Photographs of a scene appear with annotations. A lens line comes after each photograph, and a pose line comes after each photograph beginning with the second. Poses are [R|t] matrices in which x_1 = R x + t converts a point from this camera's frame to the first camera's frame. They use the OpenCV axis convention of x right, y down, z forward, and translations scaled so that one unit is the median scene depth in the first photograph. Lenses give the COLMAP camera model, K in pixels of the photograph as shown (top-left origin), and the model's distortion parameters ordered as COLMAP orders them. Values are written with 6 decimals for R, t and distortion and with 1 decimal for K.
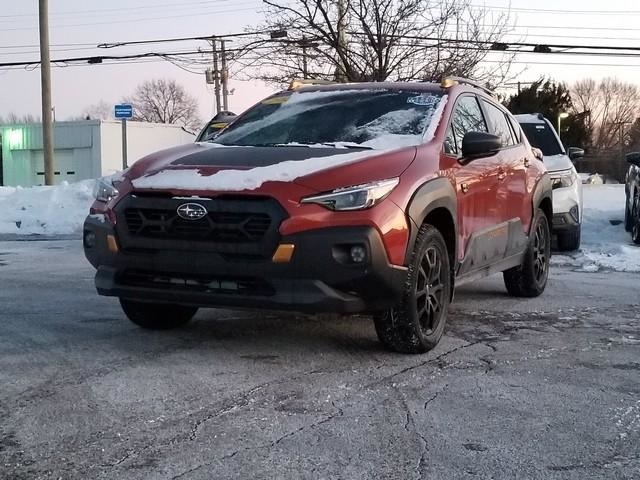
lens RADIAL K [[581.0, 0, 320.0], [0, 581.0, 240.0], [0, 0, 1]] dist [0.149993, -0.286950]
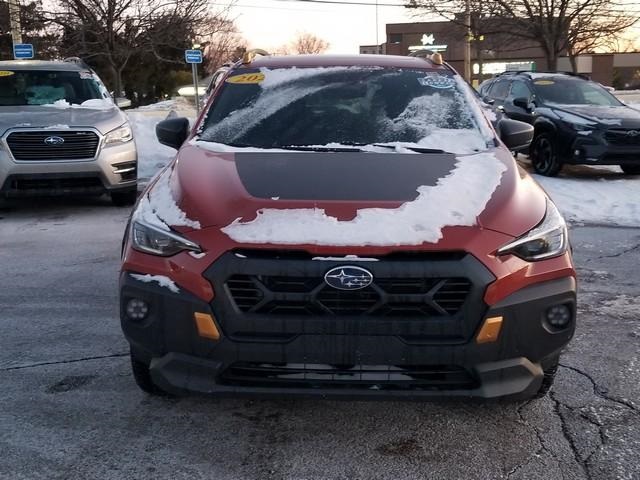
lens RADIAL K [[587.8, 0, 321.8], [0, 587.8, 263.0], [0, 0, 1]] dist [0.071571, -0.119552]
pose [[0.963730, -0.080849, 0.254337, -0.413949], [0.054921, 0.992692, 0.107454, -0.139498], [-0.261166, -0.089588, 0.961128, 0.335444]]
